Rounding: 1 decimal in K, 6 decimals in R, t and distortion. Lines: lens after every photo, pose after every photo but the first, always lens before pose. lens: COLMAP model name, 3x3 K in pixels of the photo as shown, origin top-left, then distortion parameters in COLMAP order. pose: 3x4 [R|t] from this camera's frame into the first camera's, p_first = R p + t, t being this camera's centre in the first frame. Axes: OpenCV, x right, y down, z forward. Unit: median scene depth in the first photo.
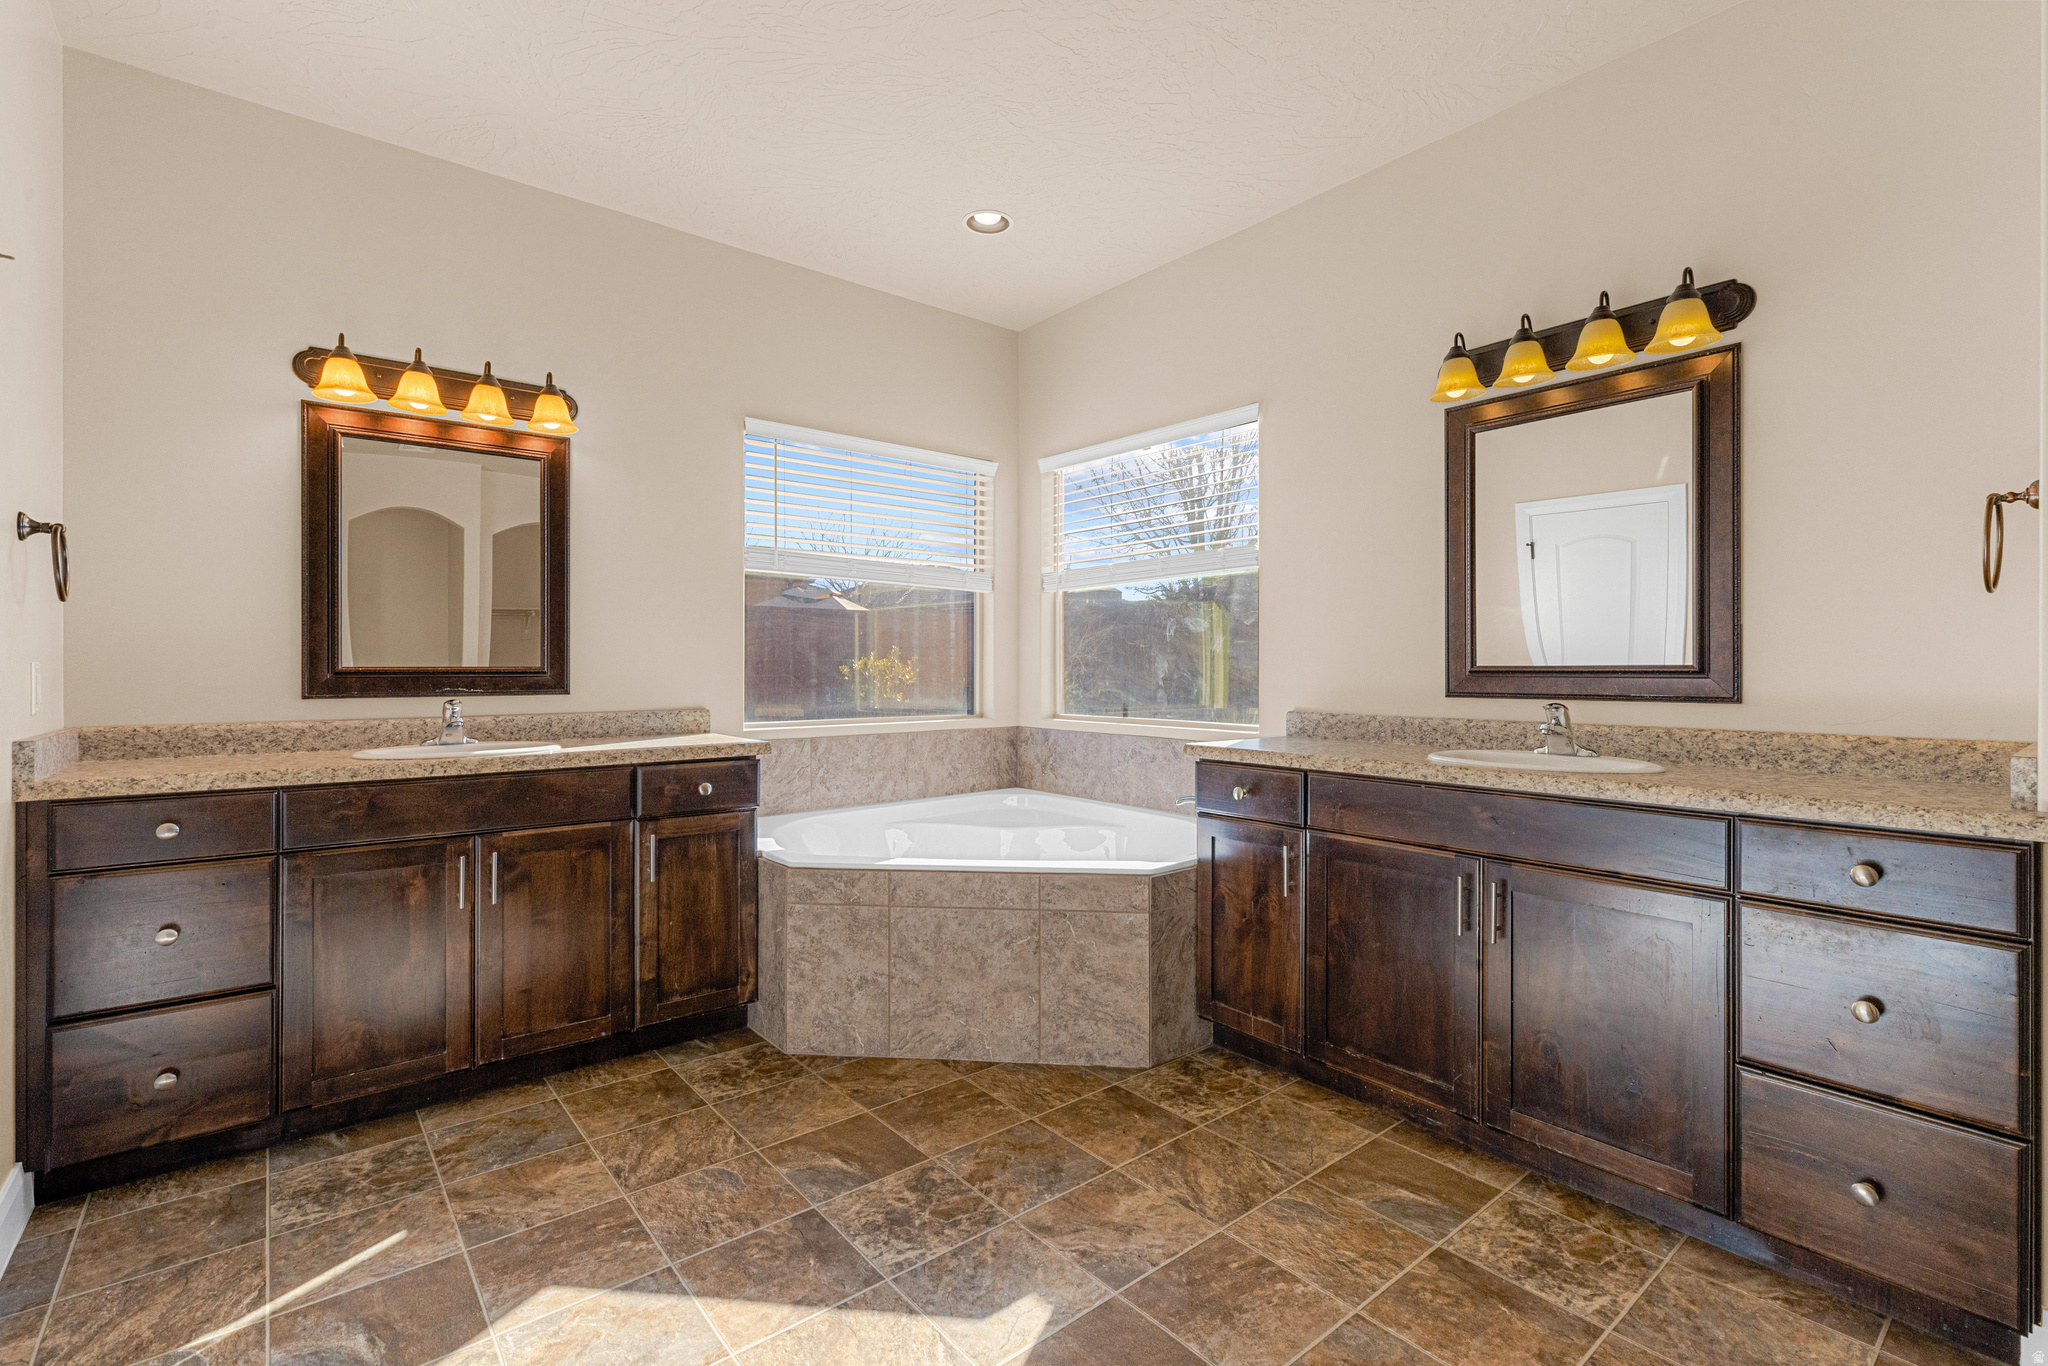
lens RADIAL K [[916.4, 0, 1022.1], [0, 916.4, 667.3], [0, 0, 1]] dist [0.006308, -0.001029]
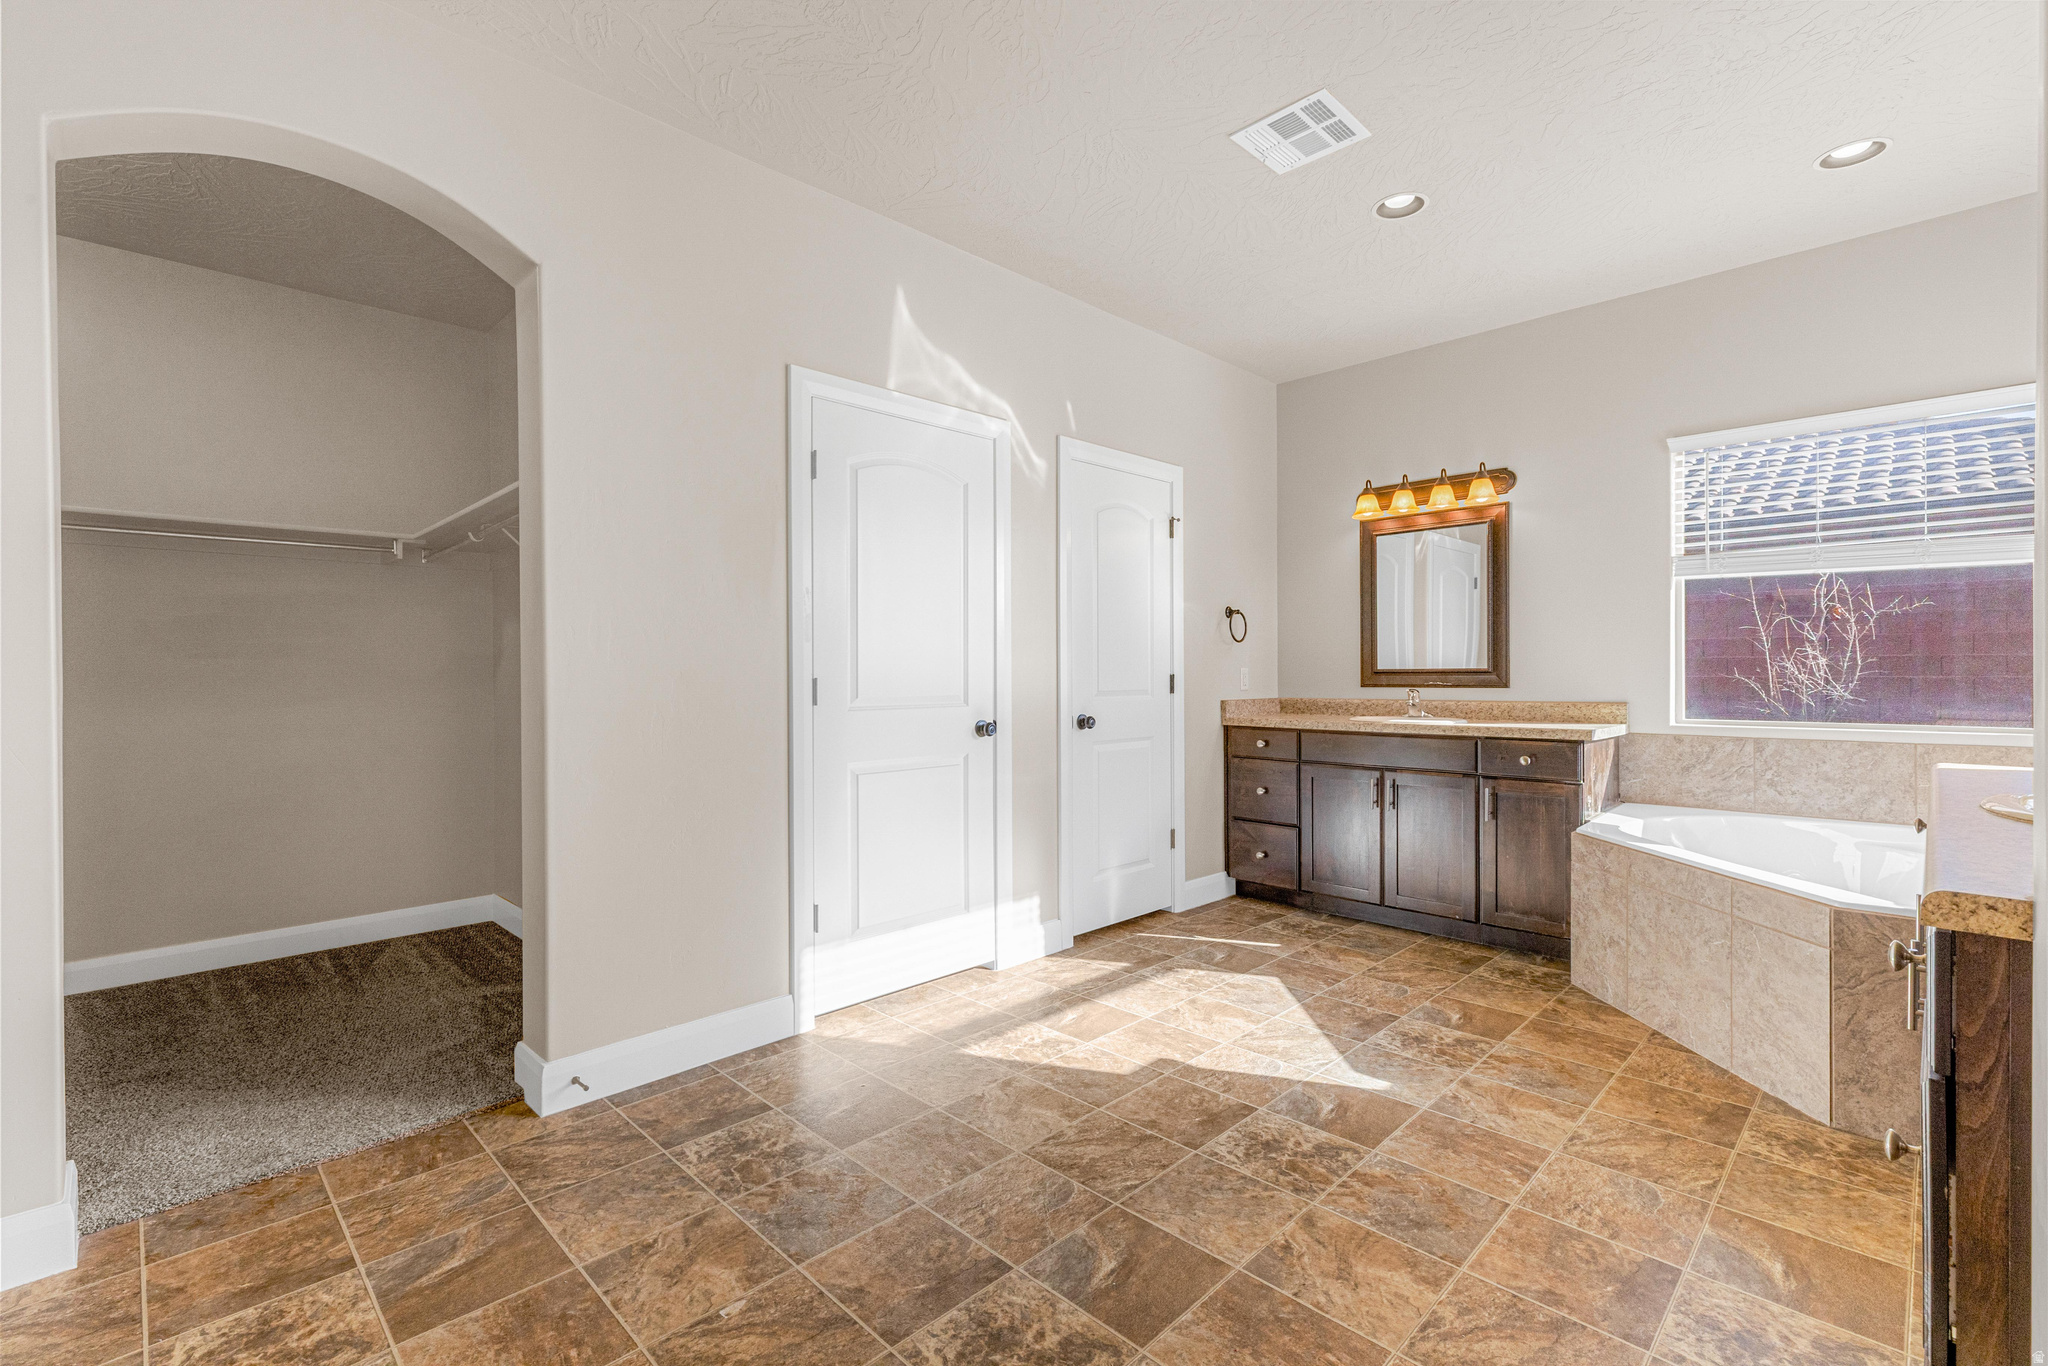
lens RADIAL K [[916.4, 0, 1019.9], [0, 916.4, 679.2], [0, 0, 1]] dist [0.006308, -0.001029]
pose [[0.102875, 0.007519, -0.994666, 0.944526], [0.004914, 0.999955, 0.008067, 0.001993], [0.994682, -0.005717, 0.102833, 0.153747]]
